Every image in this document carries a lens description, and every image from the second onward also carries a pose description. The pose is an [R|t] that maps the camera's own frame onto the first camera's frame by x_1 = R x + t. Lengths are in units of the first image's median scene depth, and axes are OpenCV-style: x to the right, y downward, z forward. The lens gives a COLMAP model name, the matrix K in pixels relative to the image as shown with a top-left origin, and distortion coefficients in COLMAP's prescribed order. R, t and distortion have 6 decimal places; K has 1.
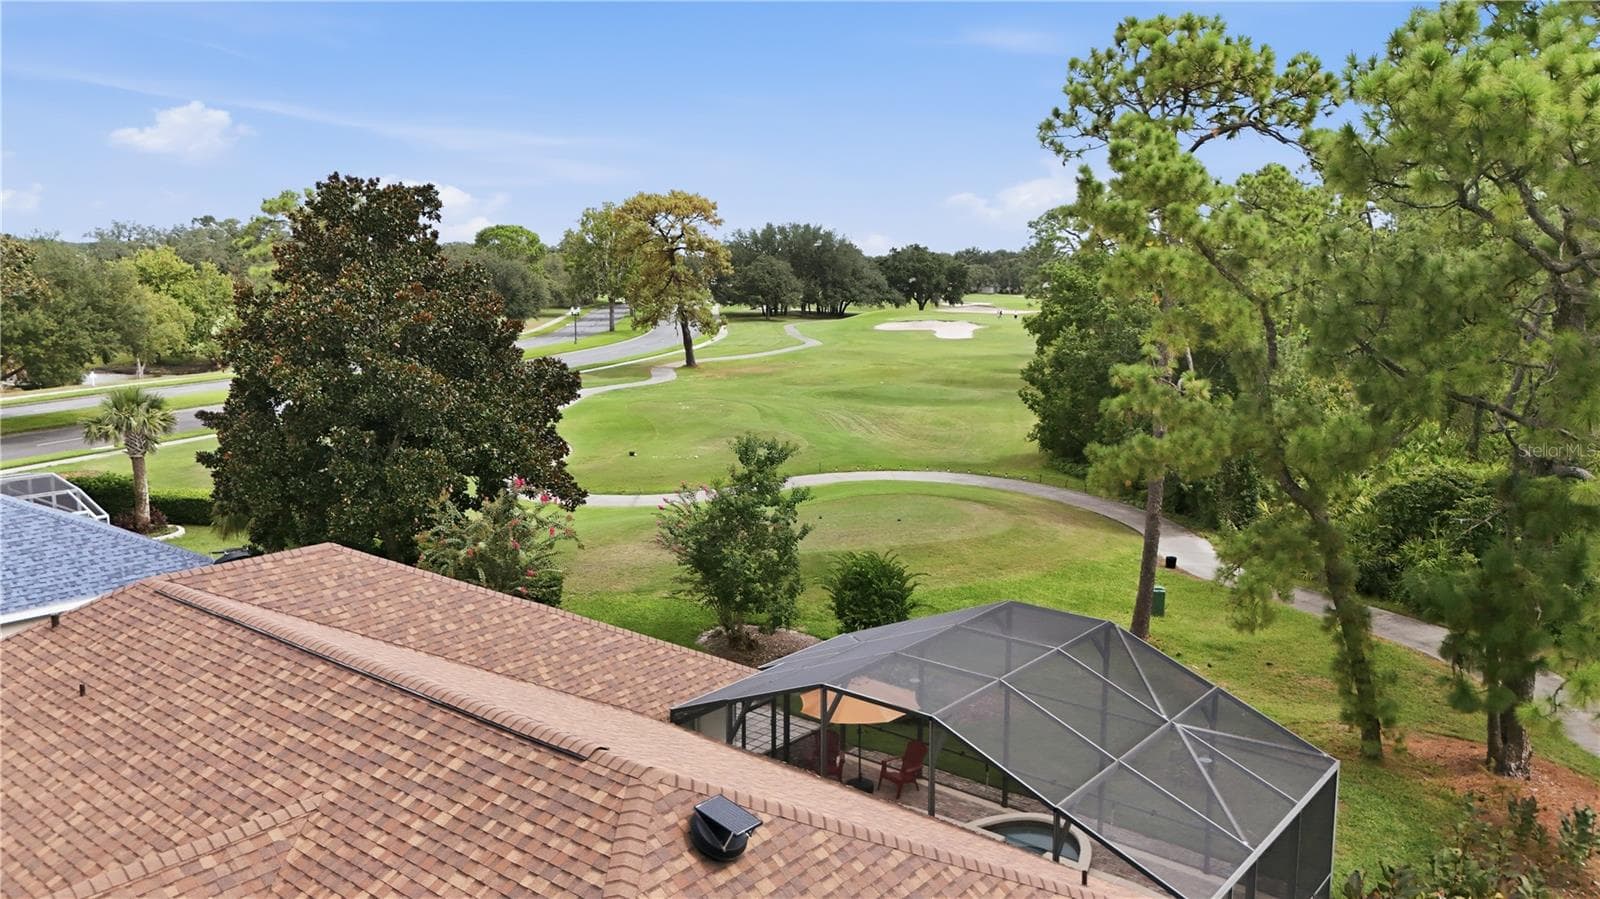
lens RADIAL K [[1180.0, 0, 800.0], [0, 1180.0, 449.5], [0, 0, 1]] dist [0.062007, -0.055678]
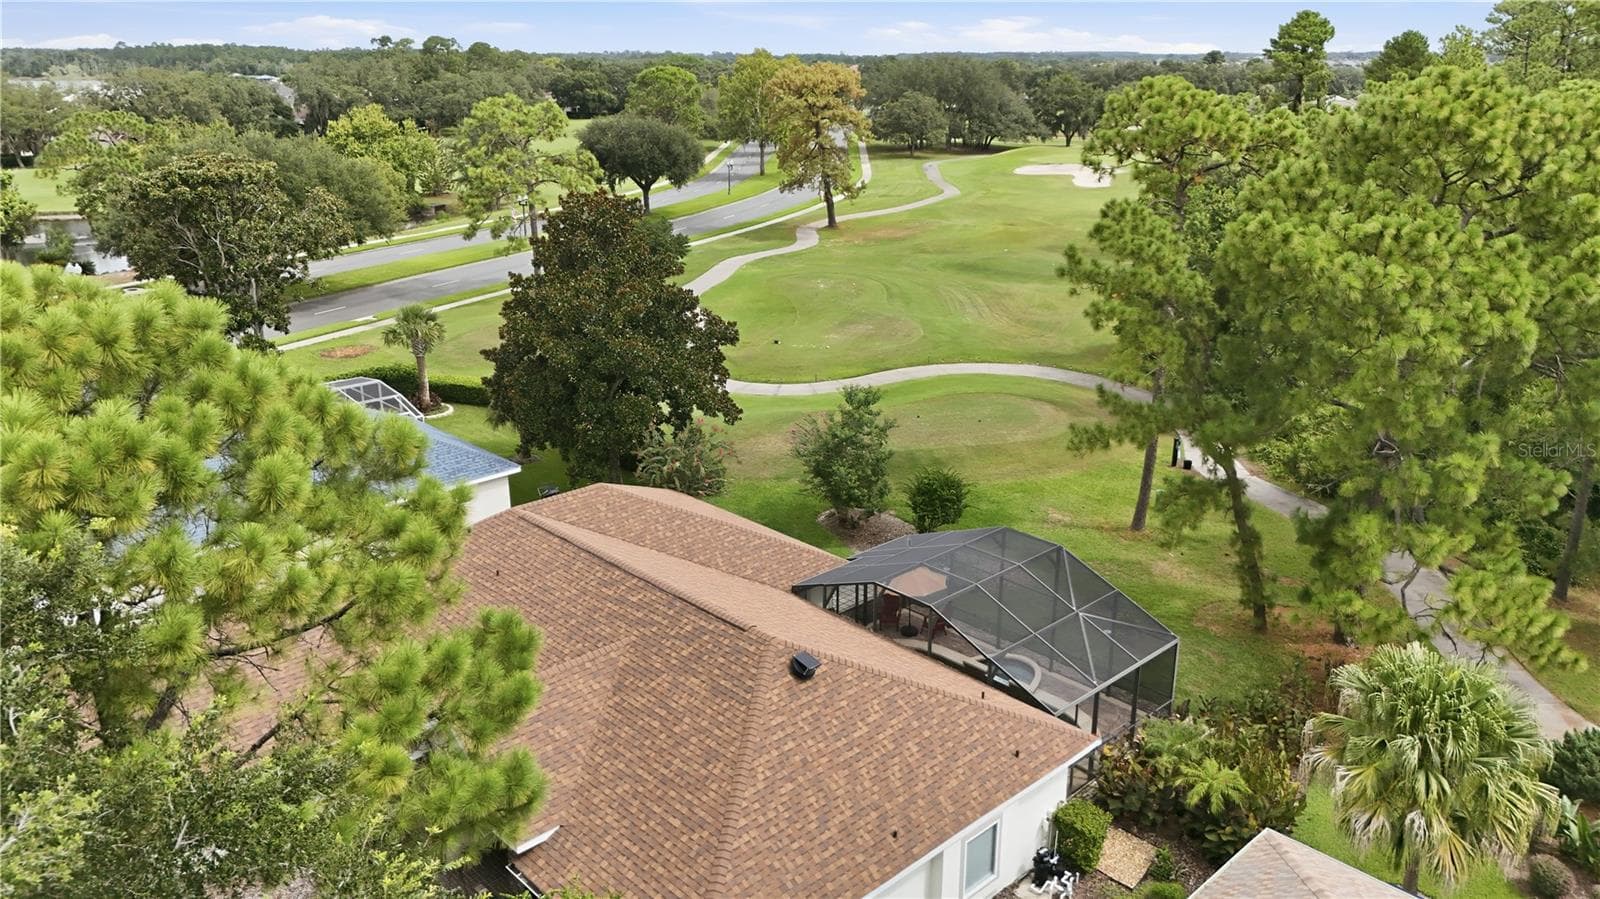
lens RADIAL K [[1180.0, 0, 800.0], [0, 1180.0, 449.5], [0, 0, 1]] dist [0.062007, -0.055678]
pose [[0.991943, 0.036535, -0.121300, 0.071966], [-0.016362, 0.986439, 0.163309, -0.179255], [0.125622, -0.160009, 0.979090, -0.451833]]
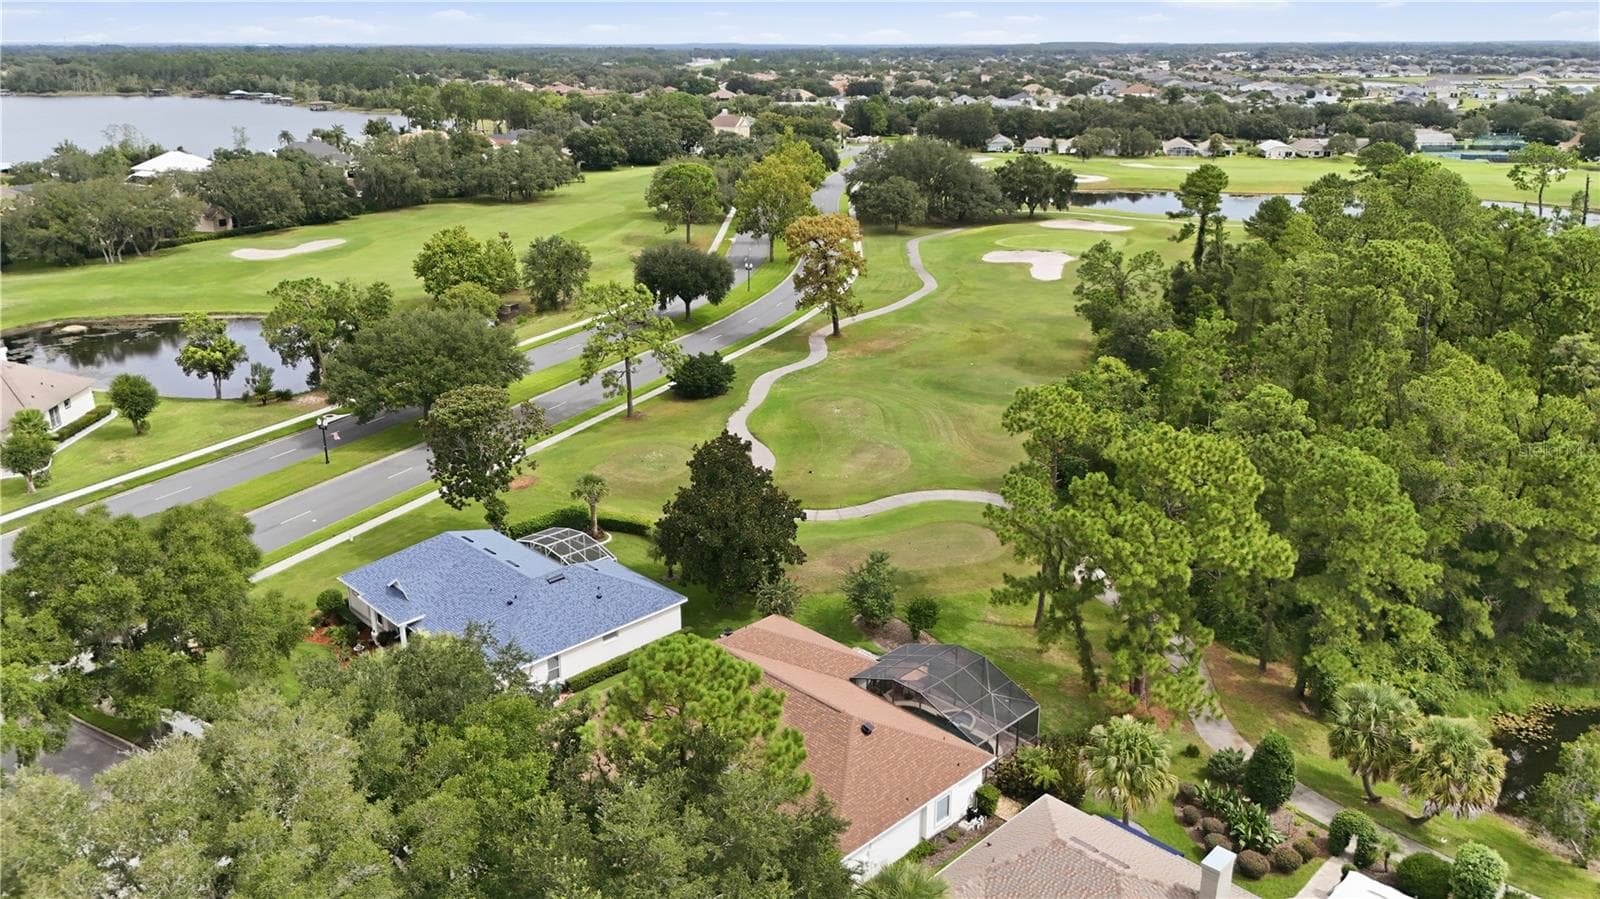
lens RADIAL K [[1180.0, 0, 800.0], [0, 1180.0, 449.5], [0, 0, 1]] dist [0.062007, -0.055678]
pose [[0.993943, 0.031858, -0.105174, 0.059261], [-0.013166, 0.984684, 0.173850, -0.711044], [0.109102, -0.171413, 0.979140, -1.562960]]
